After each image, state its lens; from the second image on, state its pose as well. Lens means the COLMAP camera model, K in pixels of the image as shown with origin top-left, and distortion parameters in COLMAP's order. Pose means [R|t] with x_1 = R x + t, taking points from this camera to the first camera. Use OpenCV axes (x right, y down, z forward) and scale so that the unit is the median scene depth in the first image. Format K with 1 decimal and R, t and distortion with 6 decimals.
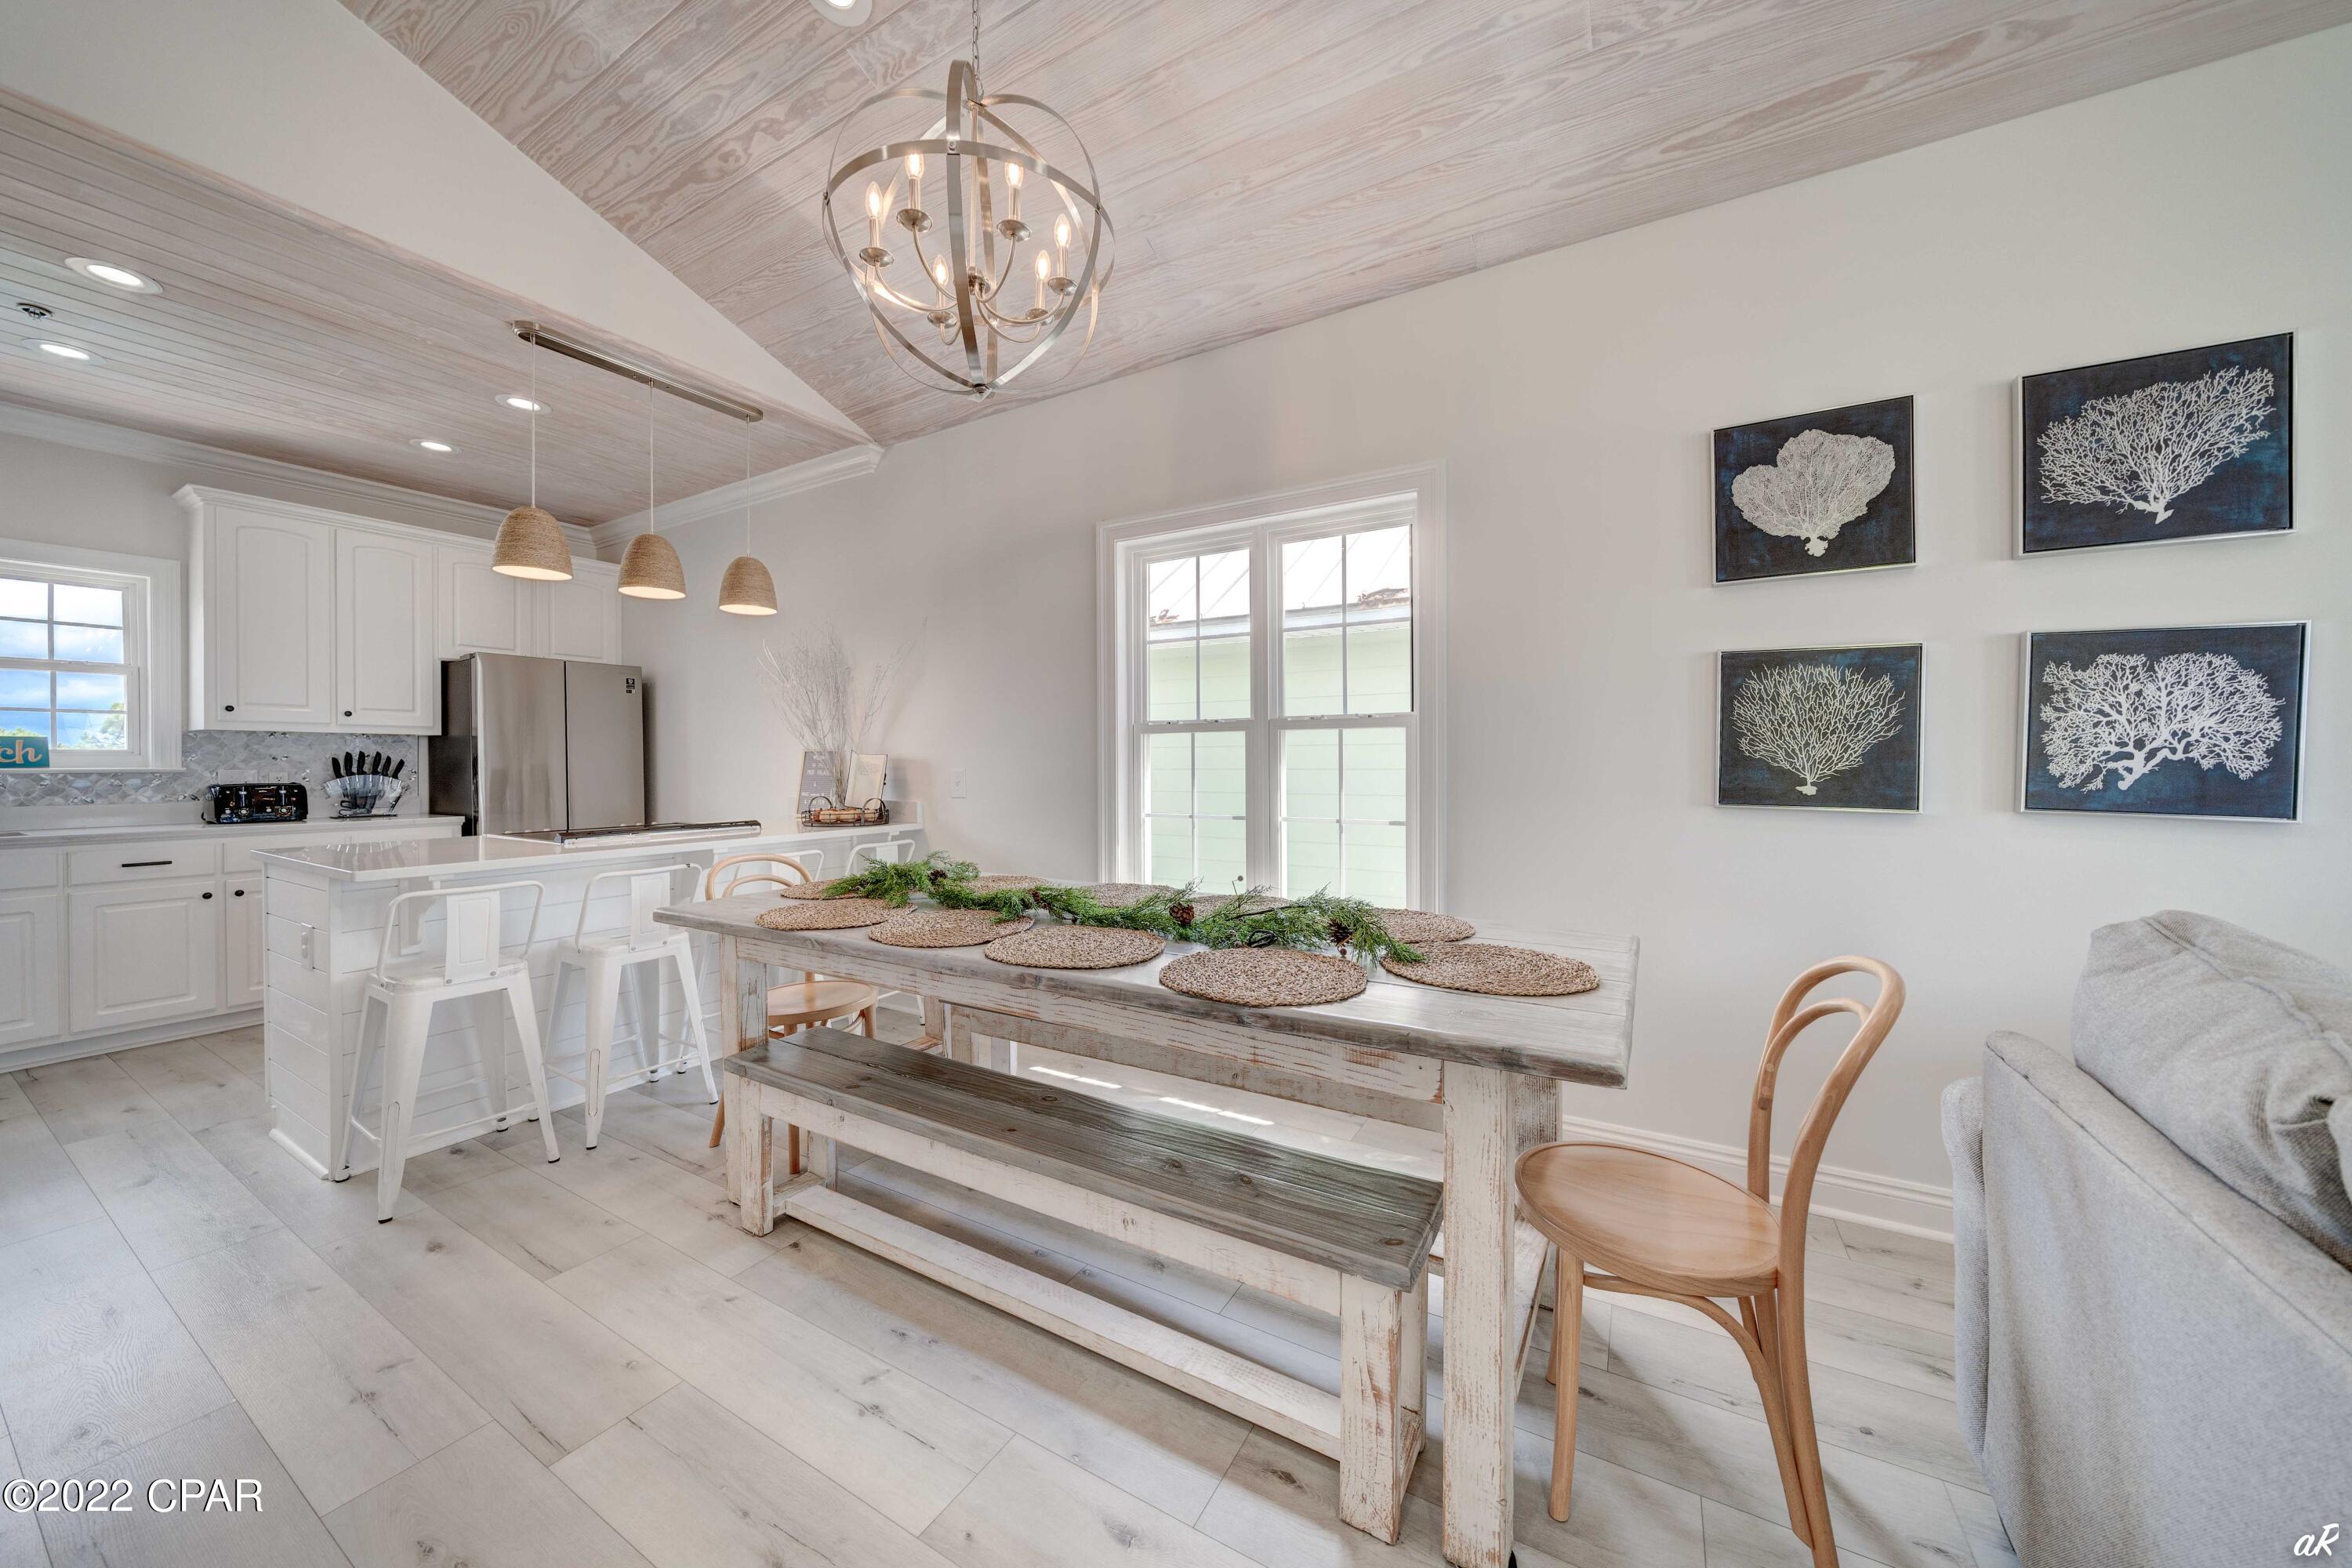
lens RADIAL K [[818.0, 0, 1183.3], [0, 818.0, 772.4], [0, 0, 1]] dist [-0.007165, -0.000530]
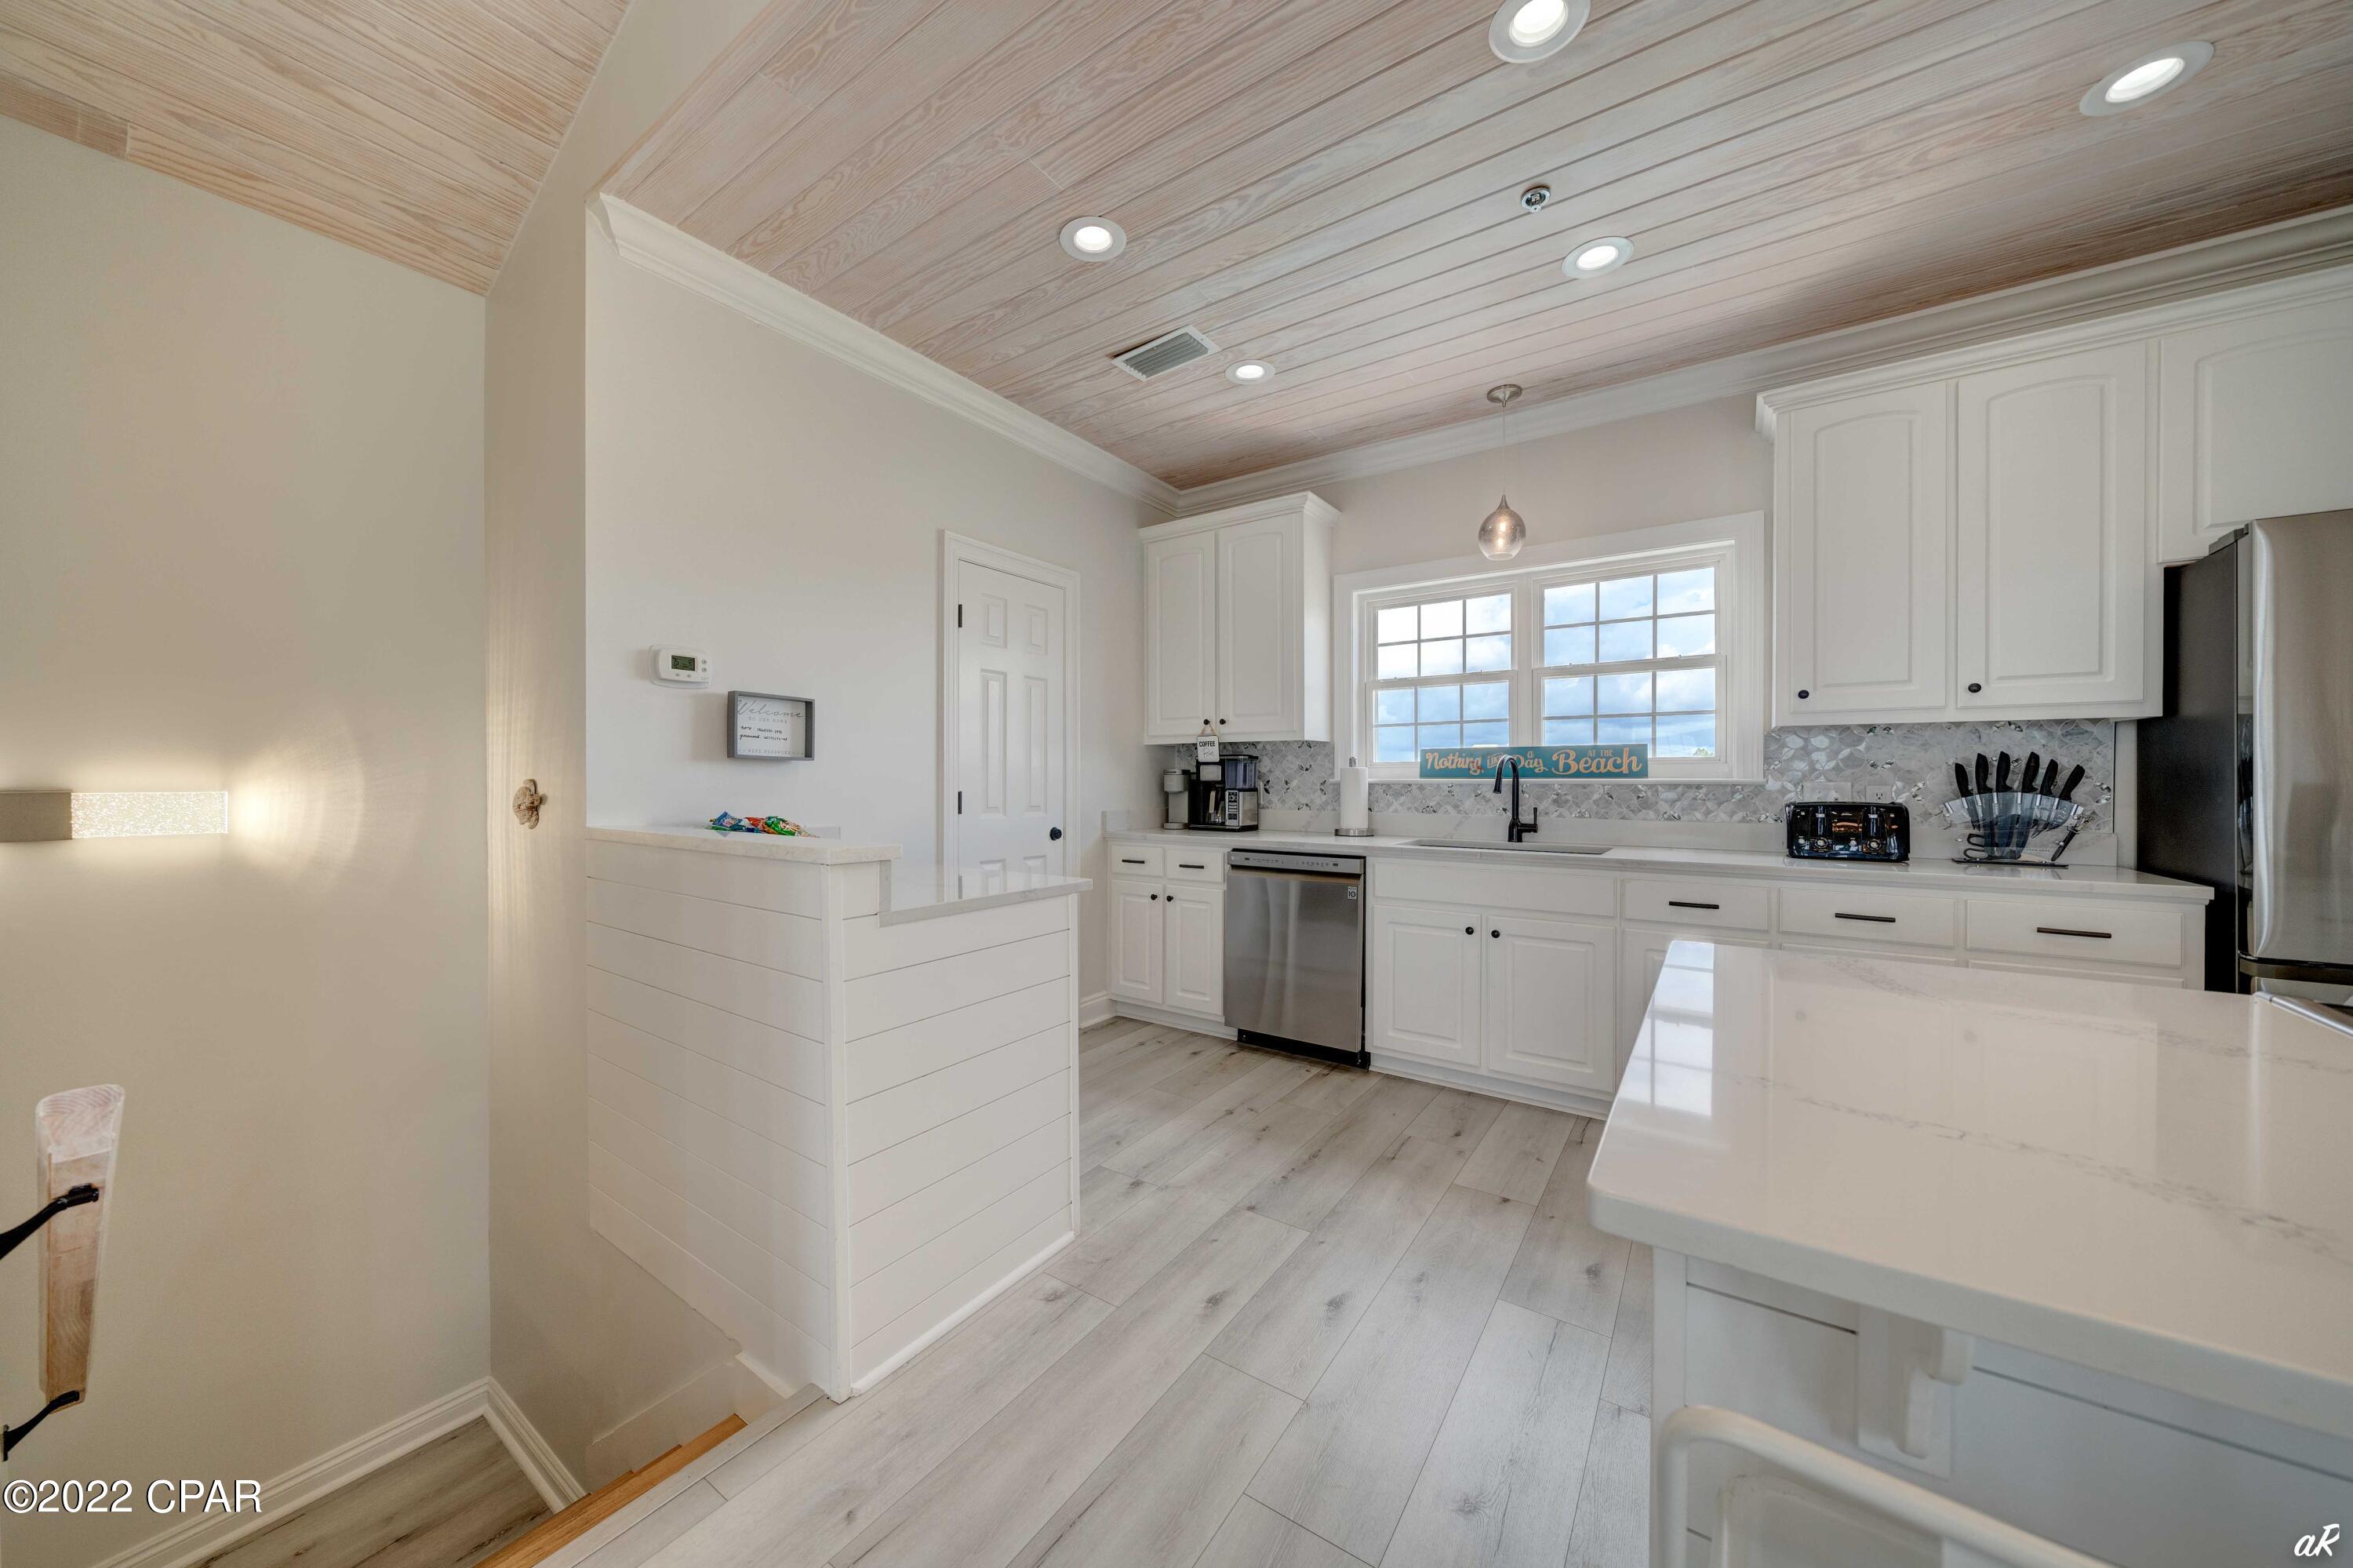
lens RADIAL K [[818.4, 0, 1145.1], [0, 818.4, 779.8], [0, 0, 1]] dist [-0.007165, -0.000530]
pose [[-0.086308, 0.003685, -0.996262, -0.464805], [-0.012610, 0.999909, 0.004791, -0.001170], [0.996189, 0.012977, -0.086254, 0.536965]]
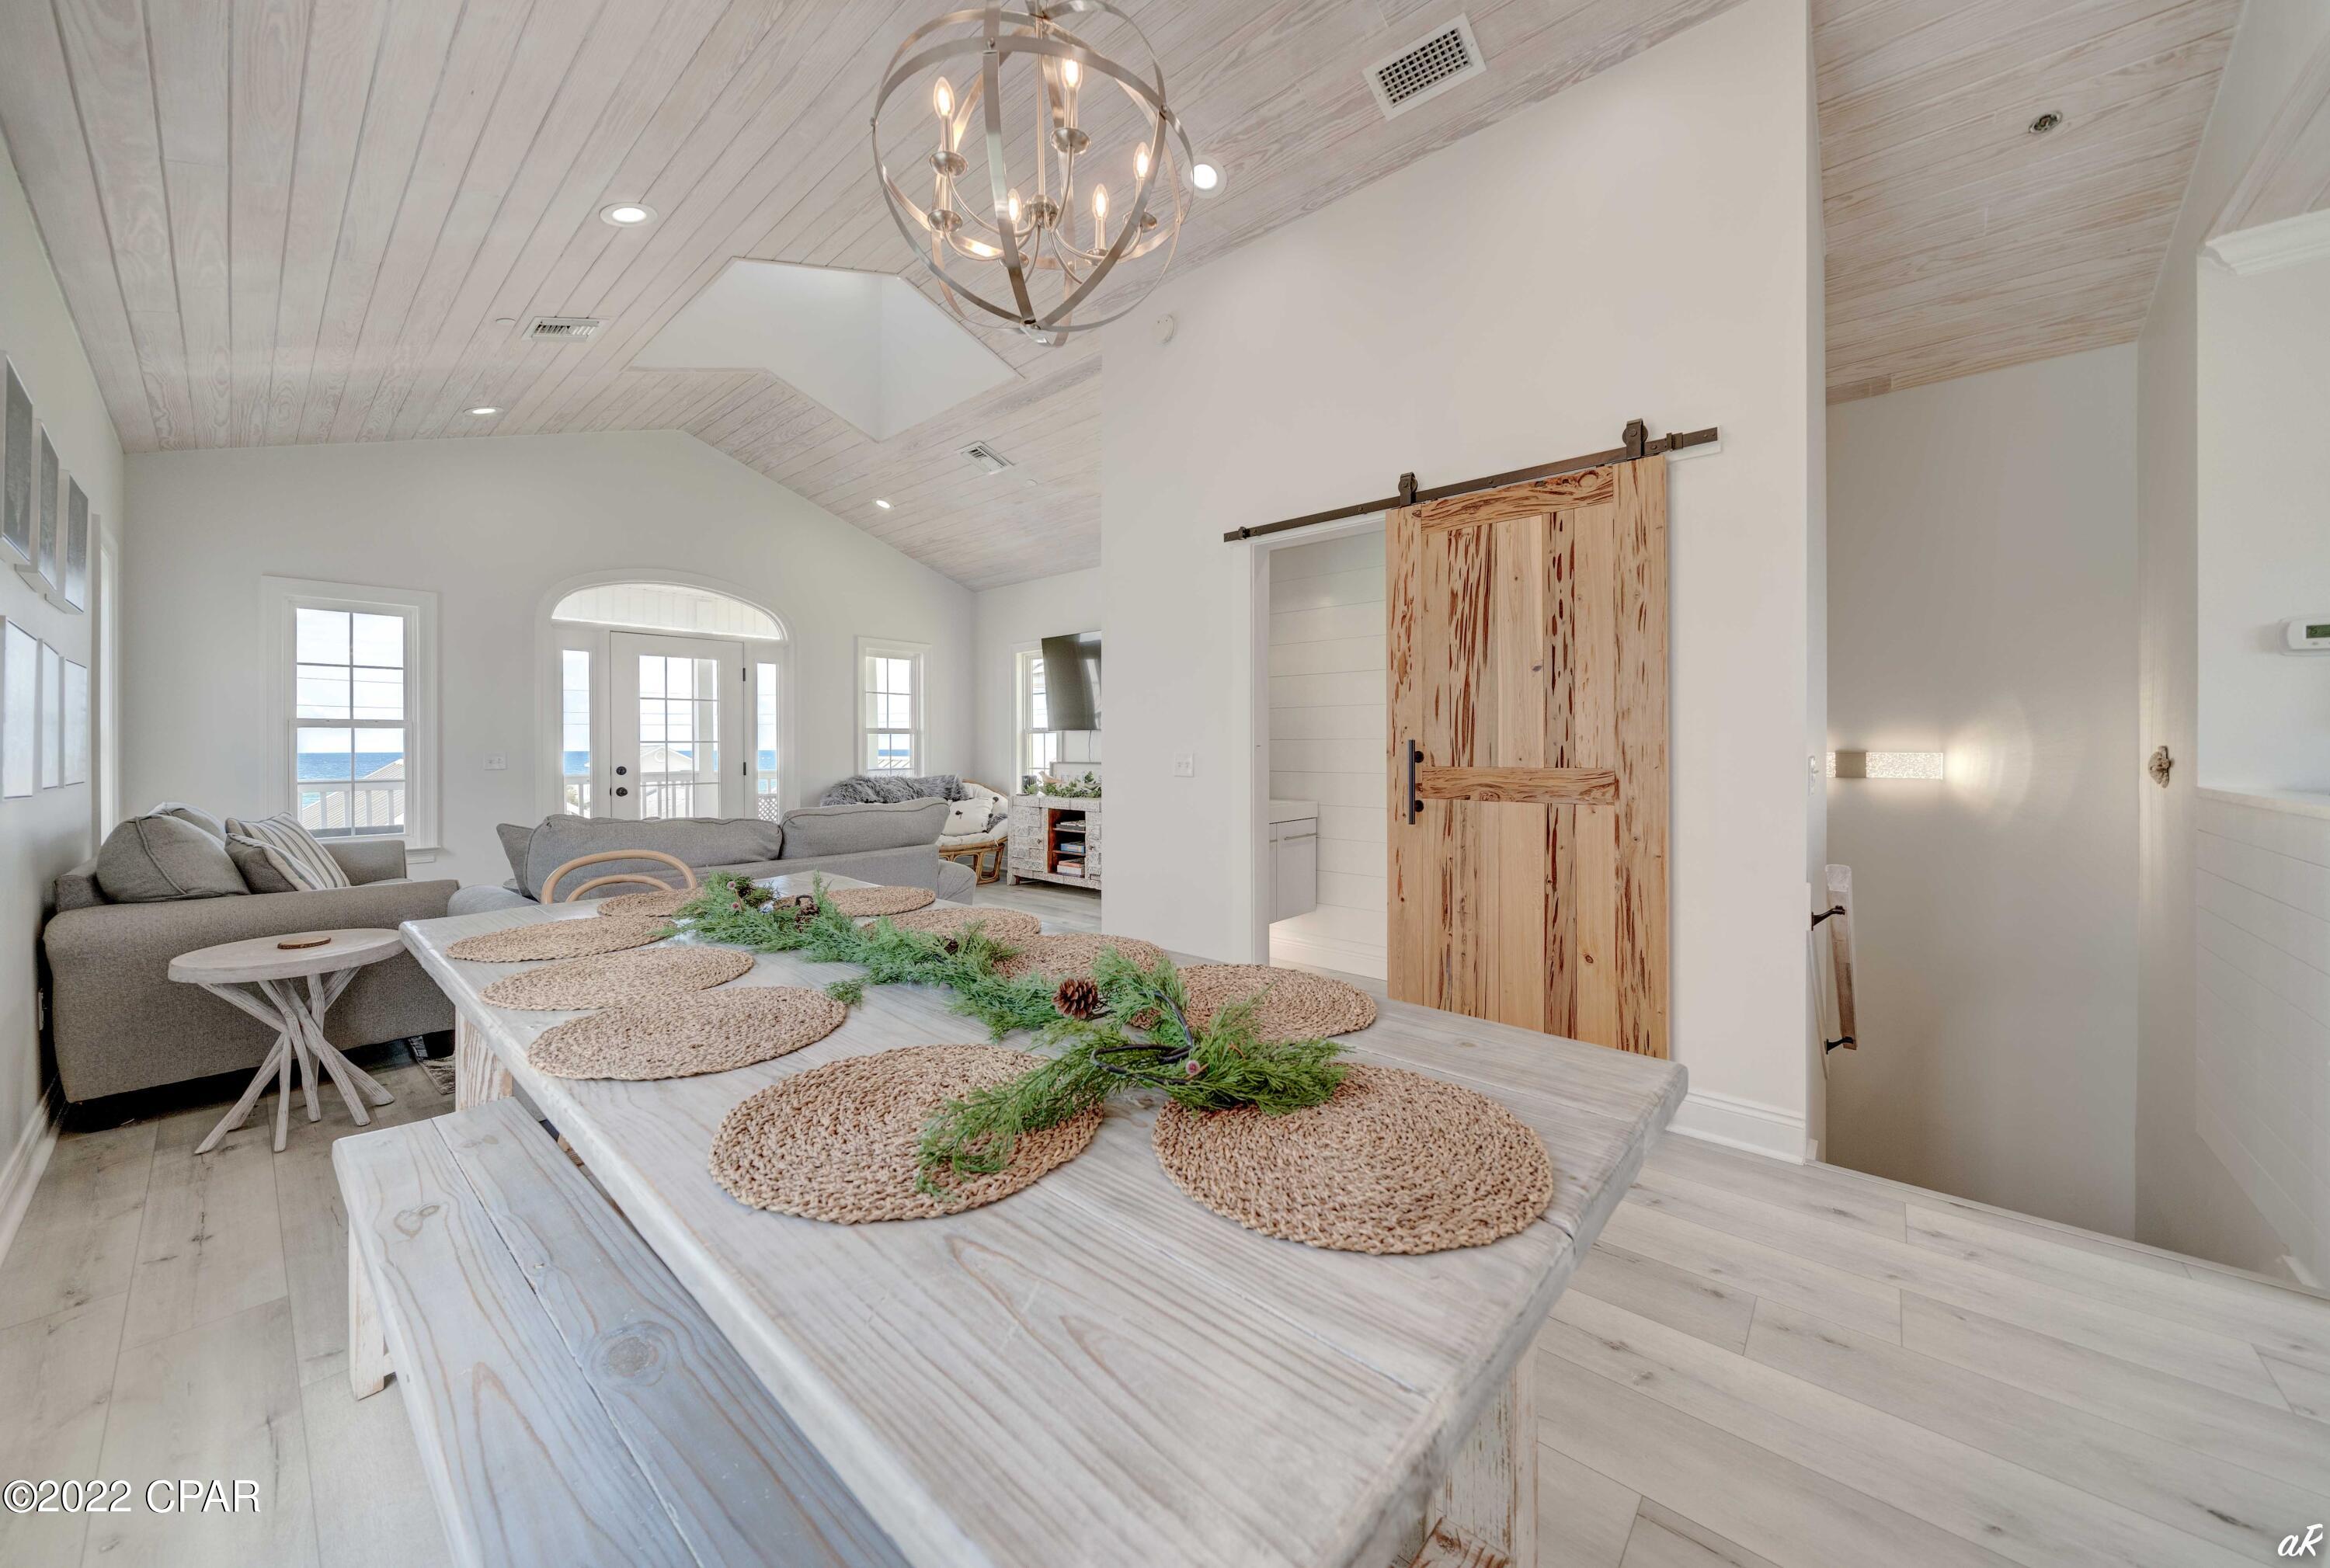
lens RADIAL K [[810.4, 0, 1179.7], [0, 810.4, 745.3], [0, 0, 1]] dist [-0.007165, -0.000530]
pose [[-0.985298, 0.005649, 0.170754, -0.266032], [0.008207, 0.999864, 0.014279, -0.011608], [-0.170650, 0.015470, -0.985210, 0.929632]]
